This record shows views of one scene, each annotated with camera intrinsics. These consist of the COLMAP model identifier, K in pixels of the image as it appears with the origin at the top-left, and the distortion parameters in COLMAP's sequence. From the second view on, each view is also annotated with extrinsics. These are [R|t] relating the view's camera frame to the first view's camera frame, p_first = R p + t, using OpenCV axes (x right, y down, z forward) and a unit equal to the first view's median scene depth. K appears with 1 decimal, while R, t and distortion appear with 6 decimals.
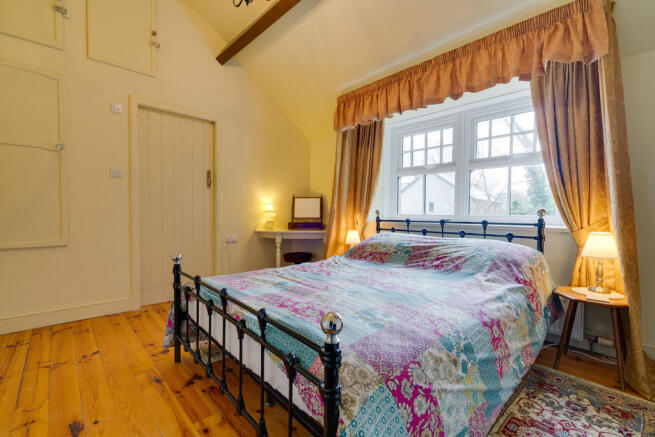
lens RADIAL K [[300.7, 0, 328.8], [0, 300.7, 218.1], [0, 0, 1]] dist [0.001750, 0.002243]
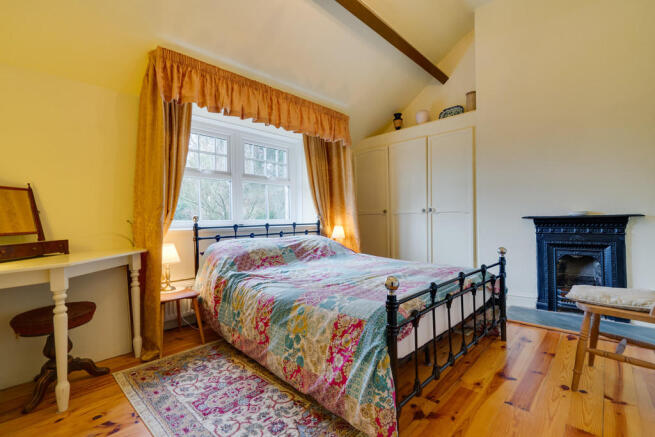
lens RADIAL K [[300.7, 0, 328.2], [0, 300.7, 216.9], [0, 0, 1]] dist [0.001750, 0.002243]
pose [[-0.083873, -0.001132, 0.996476, -0.721706], [0.036405, 0.999328, 0.004199, -0.014825], [-0.995811, 0.036629, -0.083776, 0.759126]]
